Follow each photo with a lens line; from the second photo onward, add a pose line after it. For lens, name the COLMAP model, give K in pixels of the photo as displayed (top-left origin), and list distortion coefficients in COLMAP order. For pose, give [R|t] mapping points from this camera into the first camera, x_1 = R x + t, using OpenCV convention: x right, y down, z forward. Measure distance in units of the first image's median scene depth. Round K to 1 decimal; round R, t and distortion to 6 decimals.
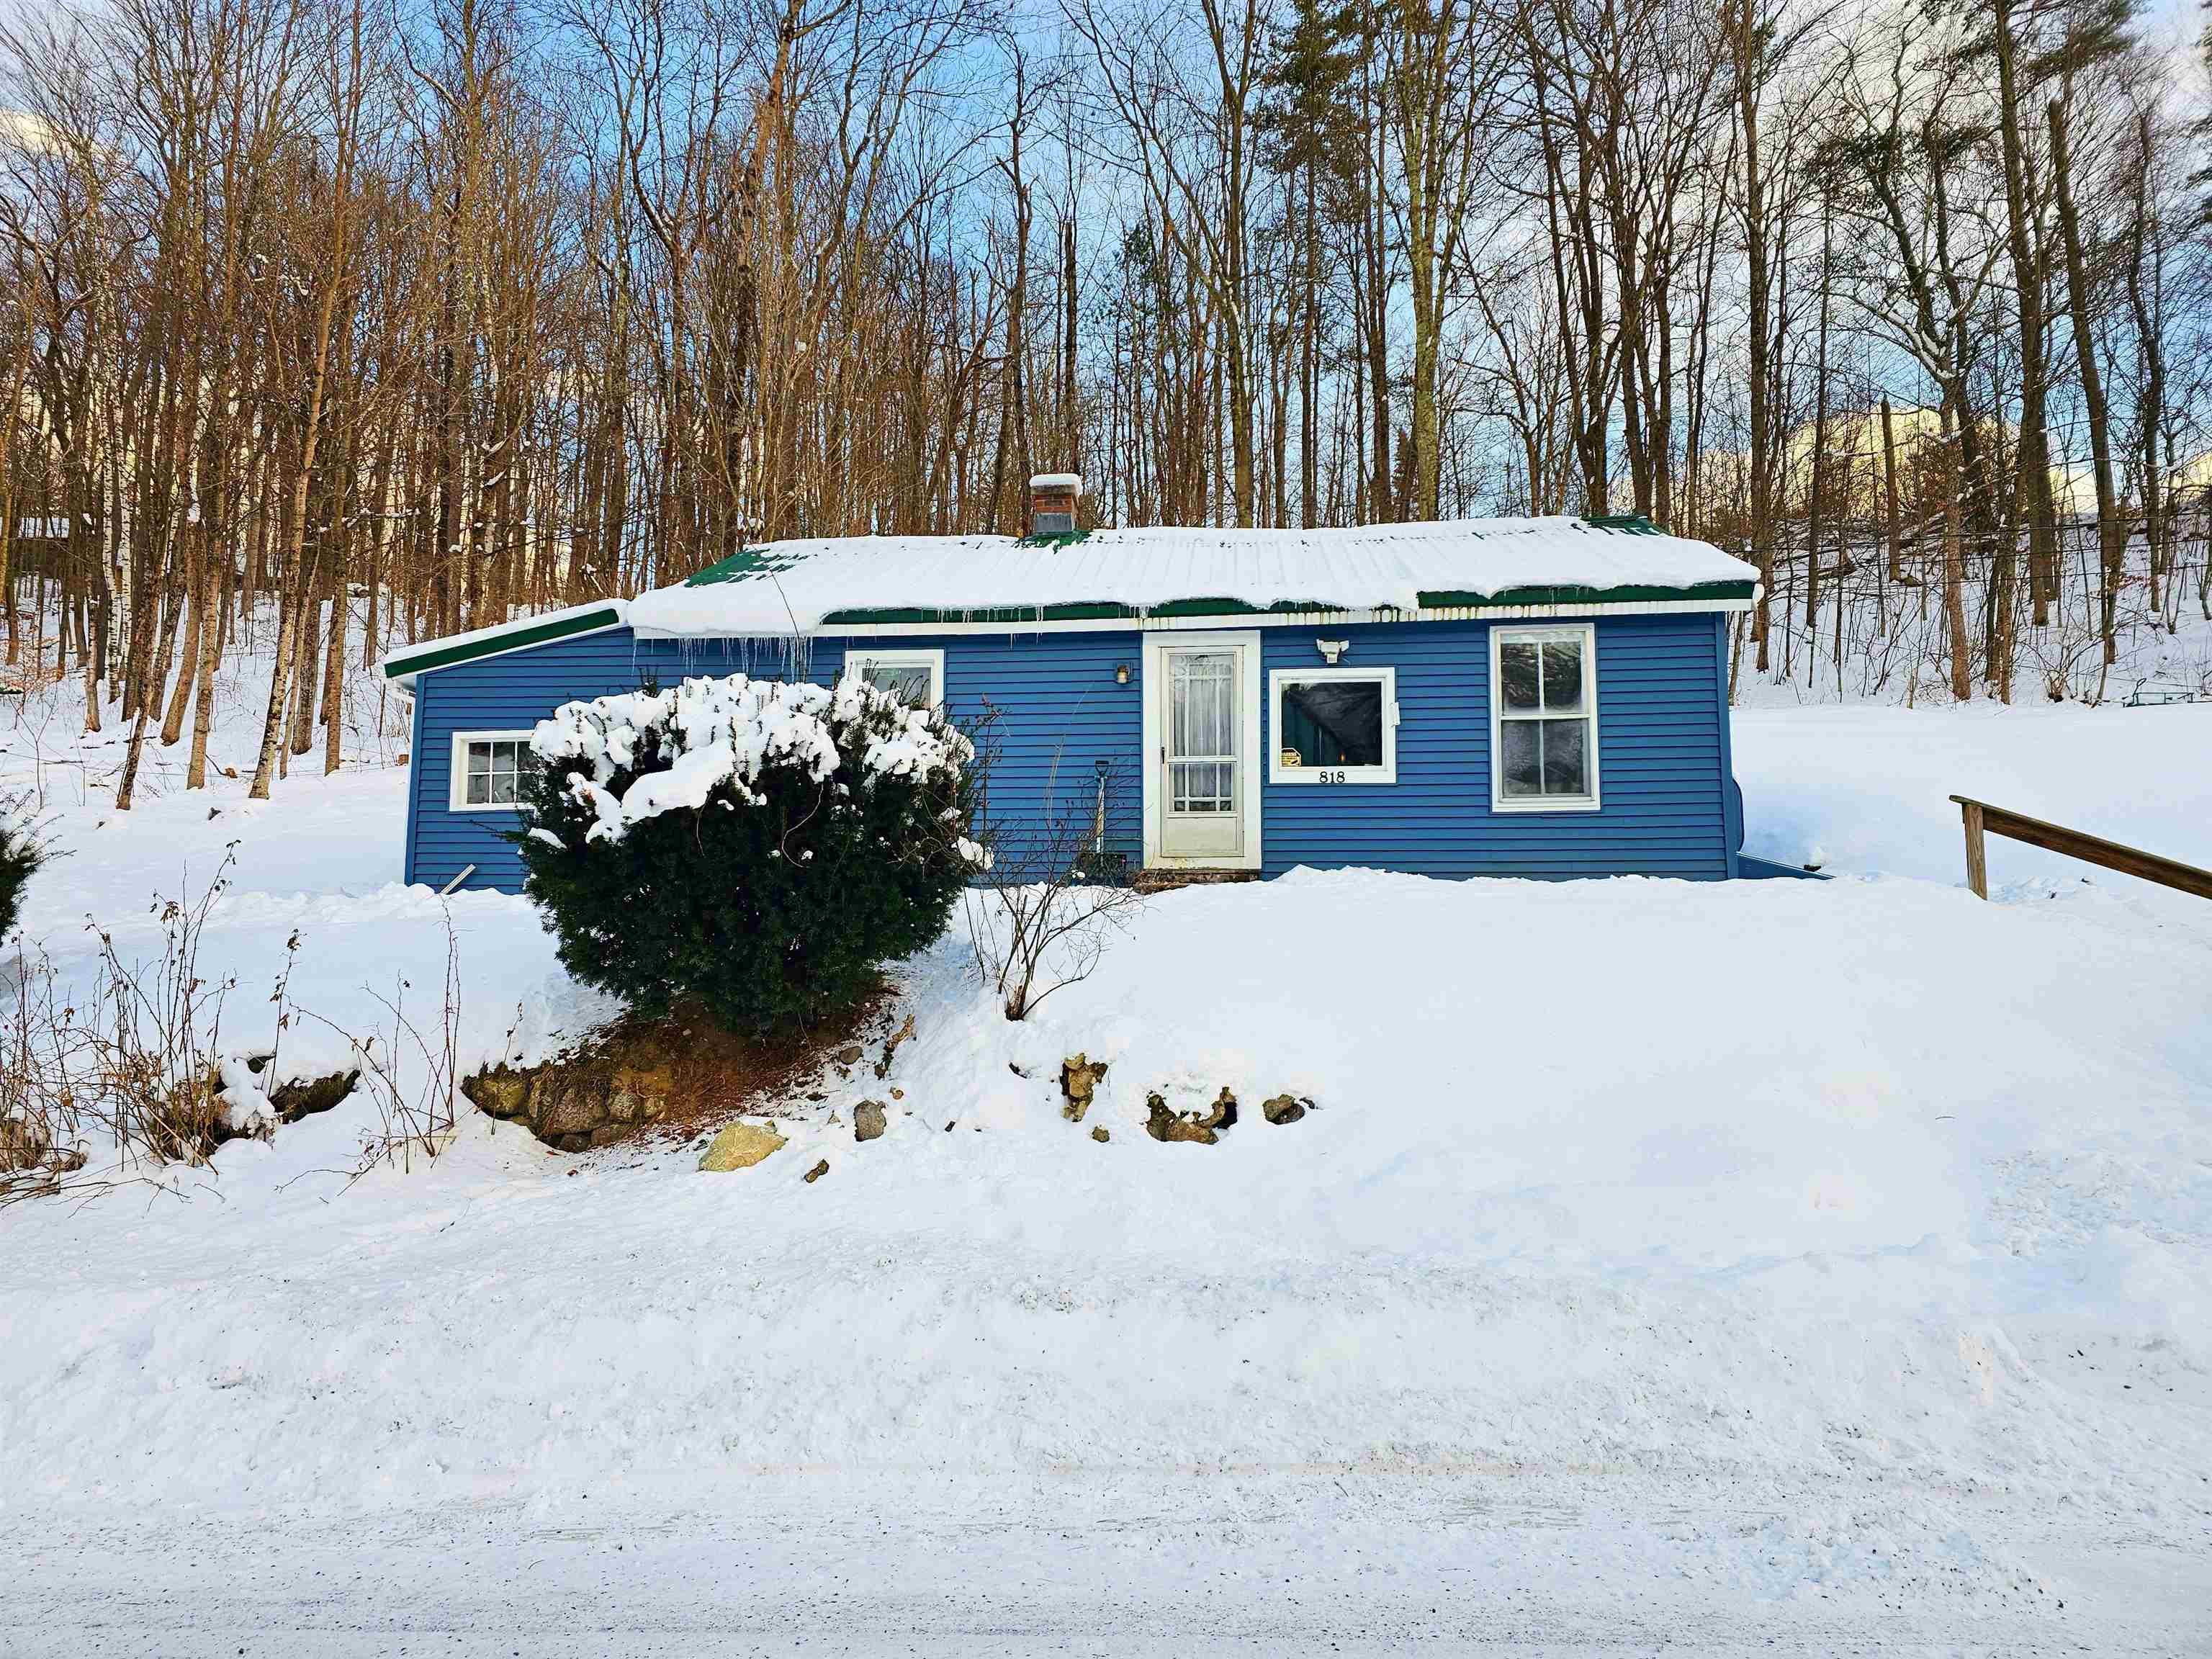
lens RADIAL K [[1474.7, 0, 1116.1], [0, 1474.7, 818.2], [0, 0, 1]] dist [0.097429, -0.084309]
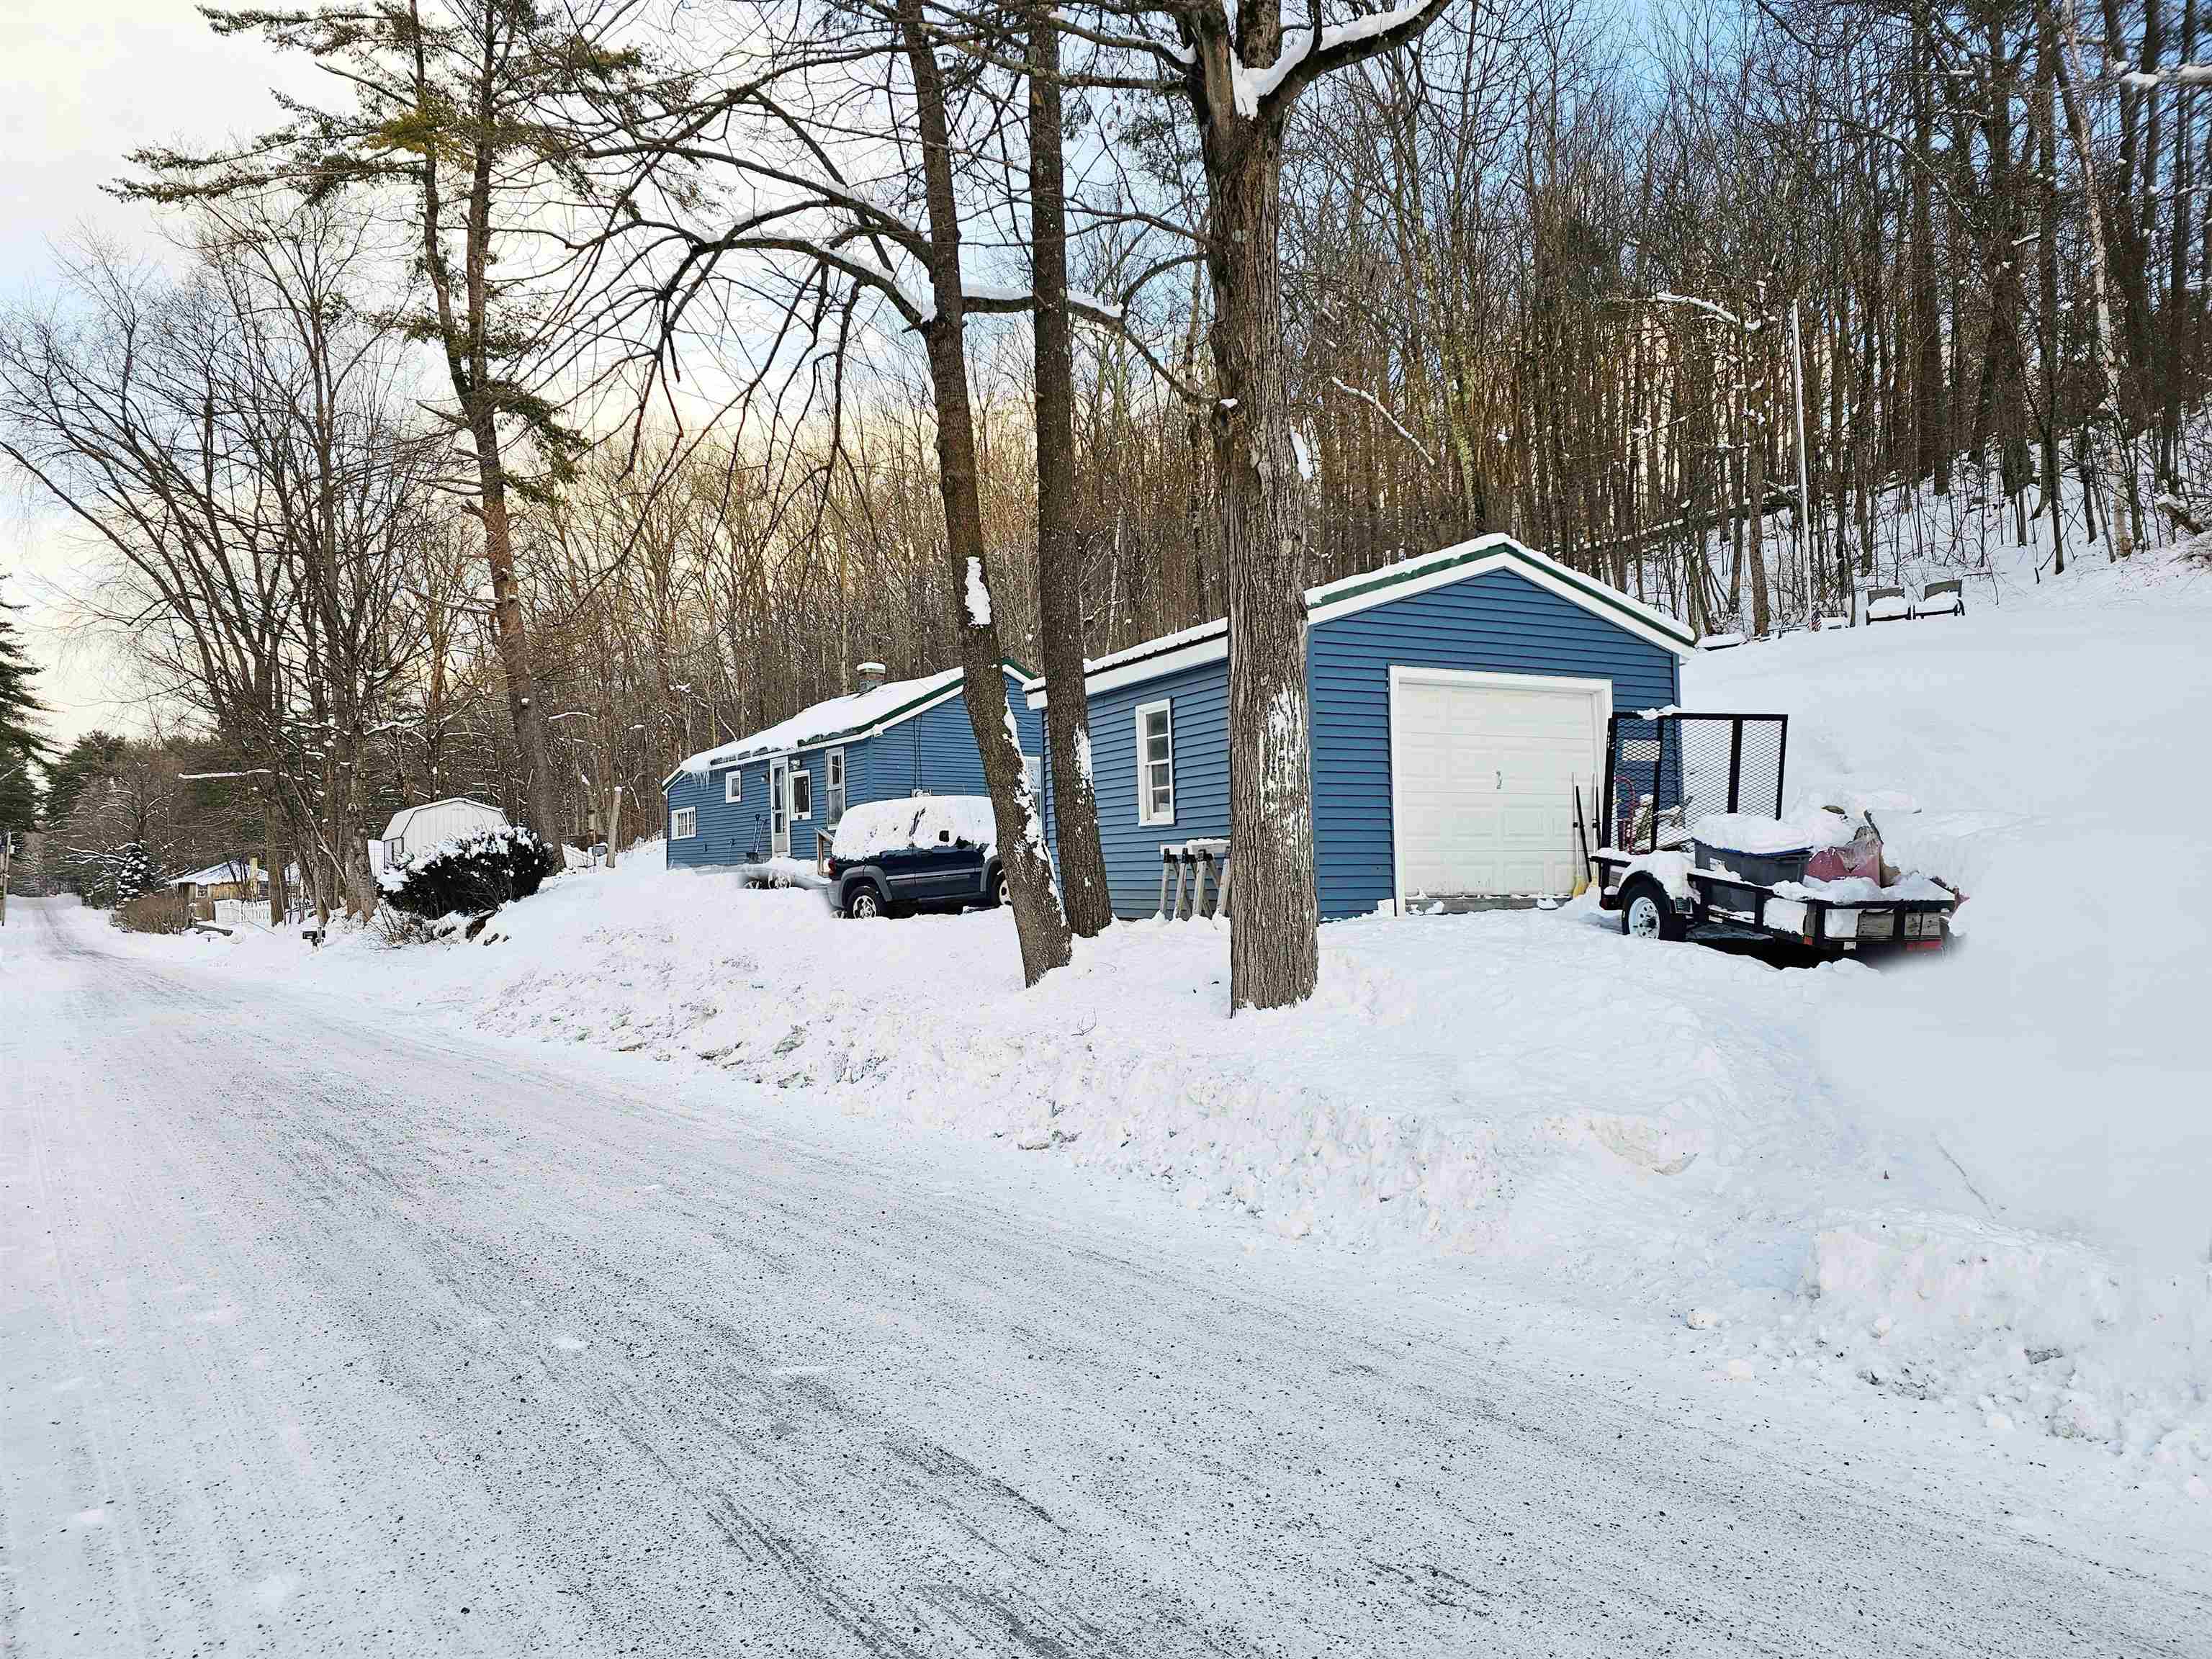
lens RADIAL K [[1463.5, 0, 1118.3], [0, 1463.5, 844.4], [0, 0, 1]] dist [0.091759, -0.082126]
pose [[0.646136, -0.027477, -0.762728, 2.325600], [0.097800, 0.994094, 0.047038, -0.045911], [0.756931, -0.104987, 0.645007, -0.151905]]
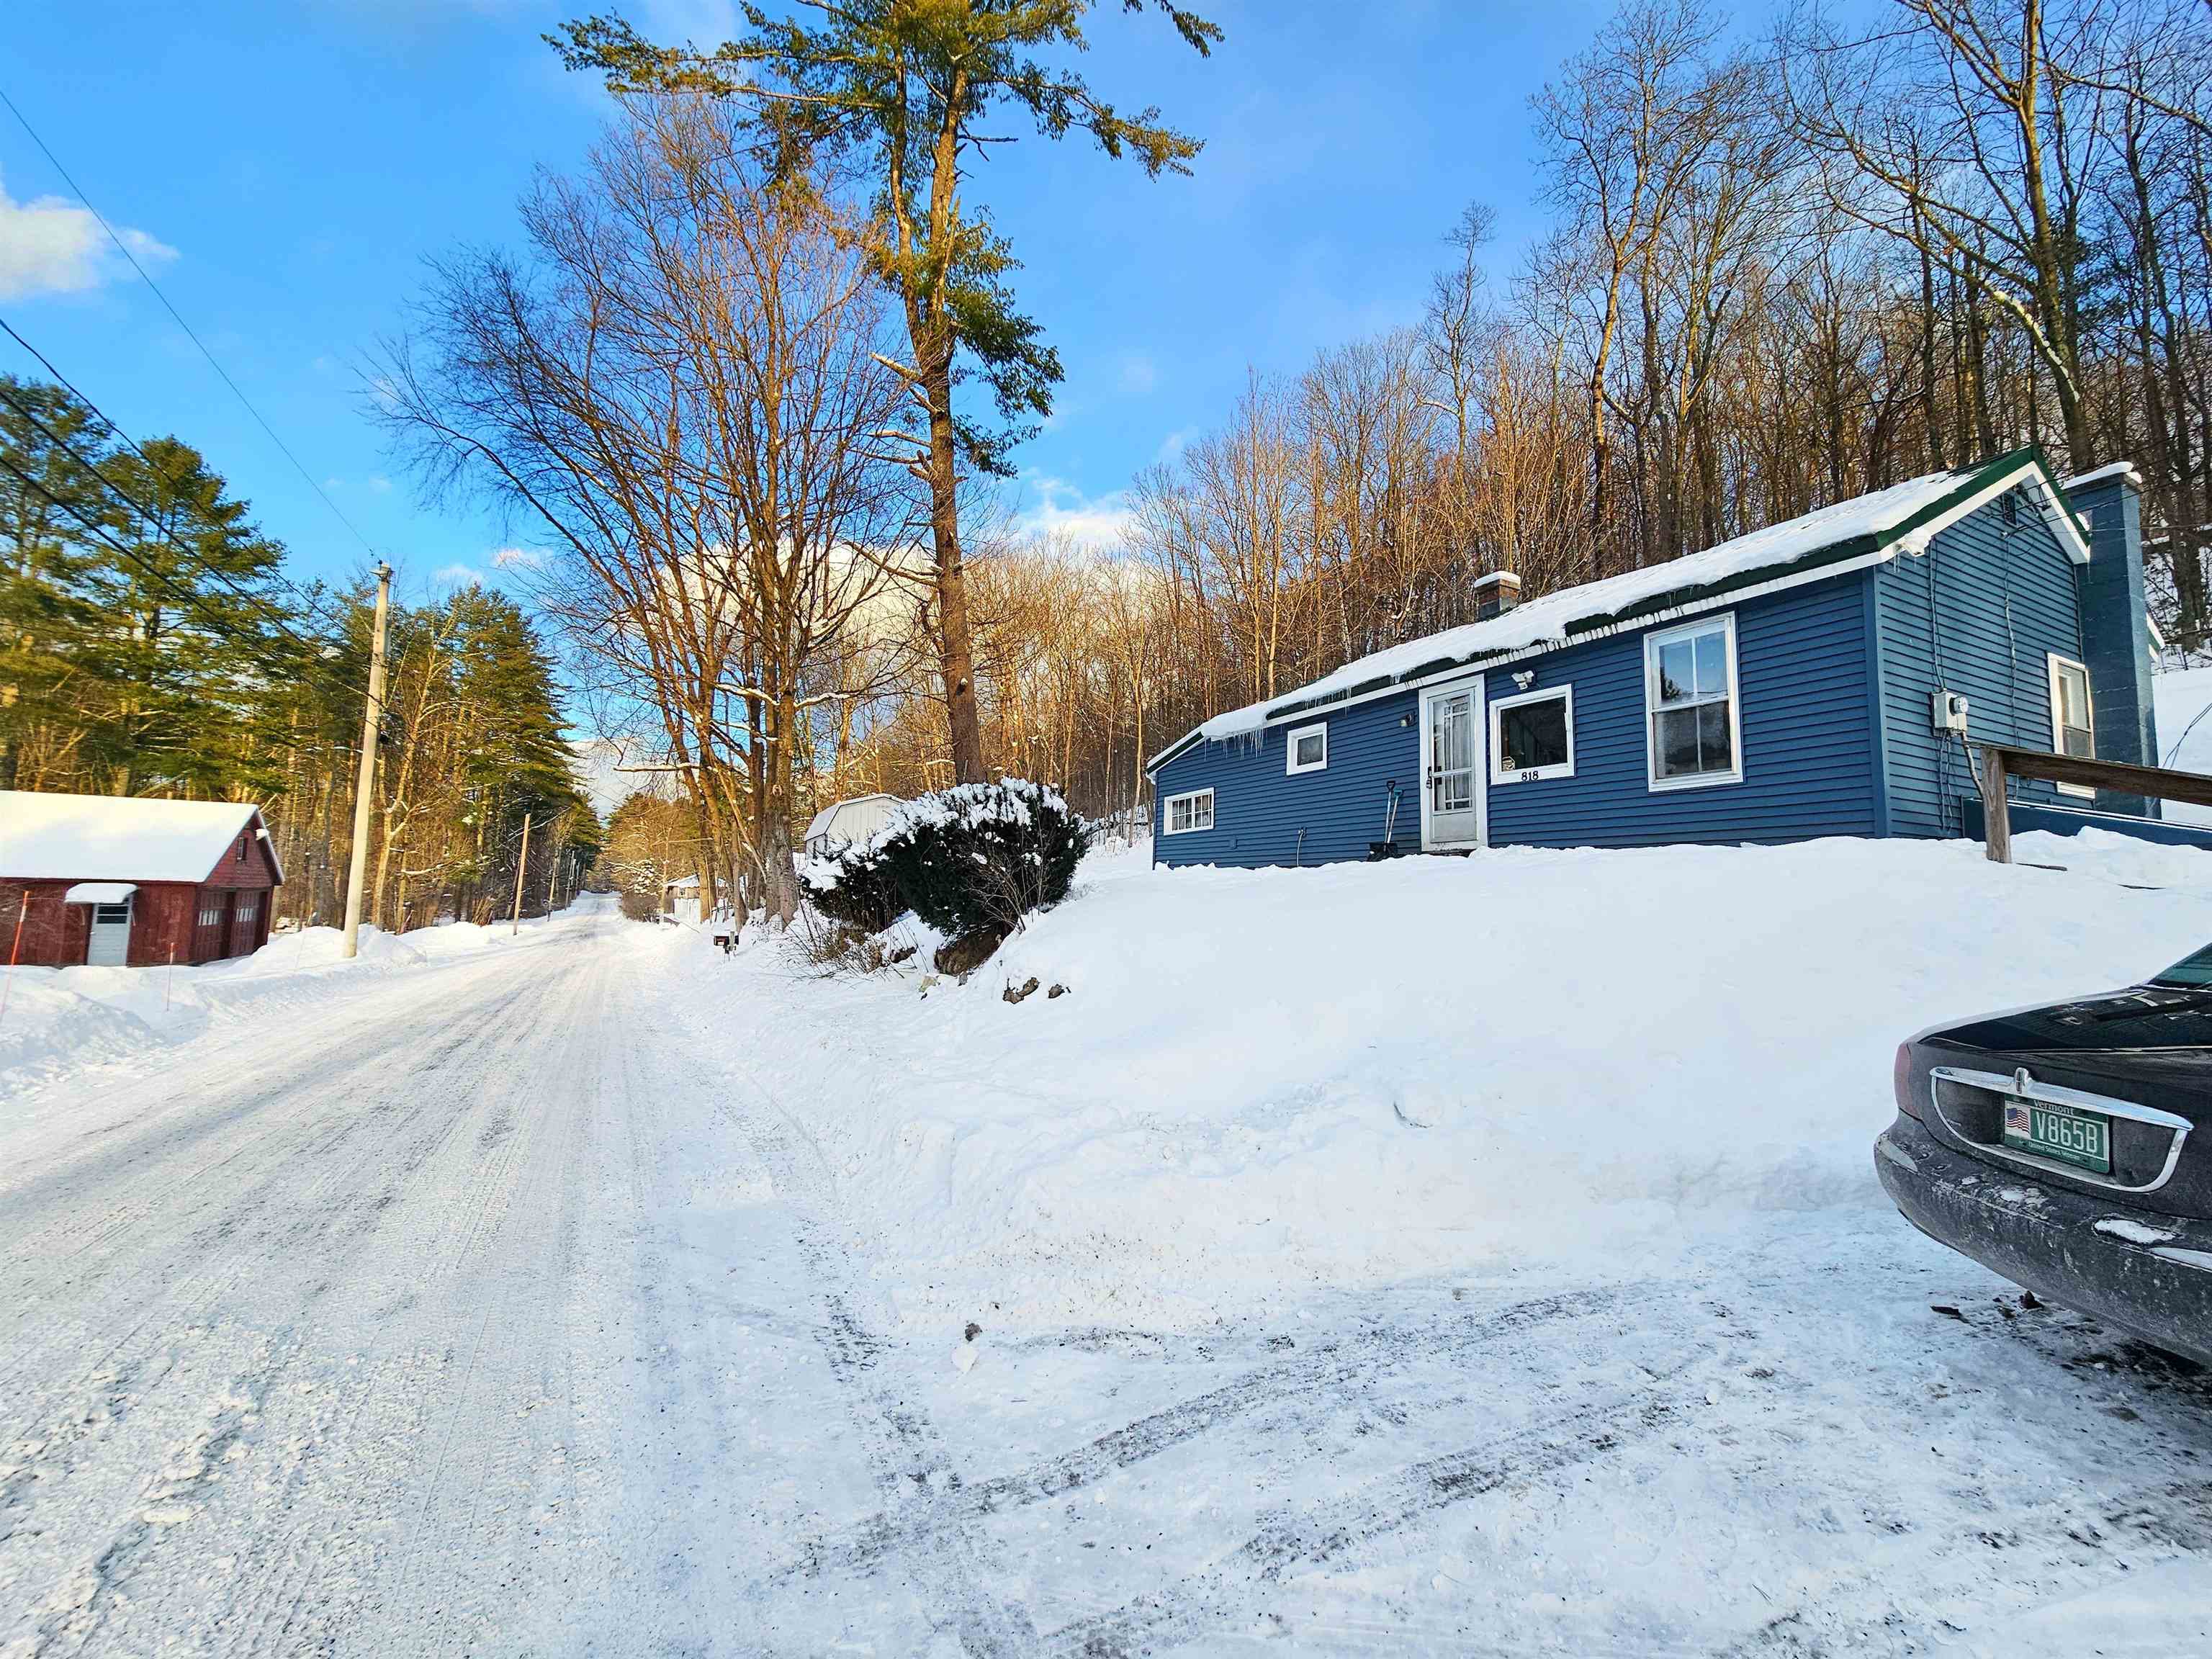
lens RADIAL K [[902.7, 0, 1107.6], [0, 902.7, 828.4], [0, 0, 1]] dist [-0.001099, 0.000281]
pose [[0.547480, -0.058328, -0.834784, 0.615390], [0.070750, 0.997222, -0.023278, 0.010610], [0.833823, -0.046317, 0.550086, 0.249238]]
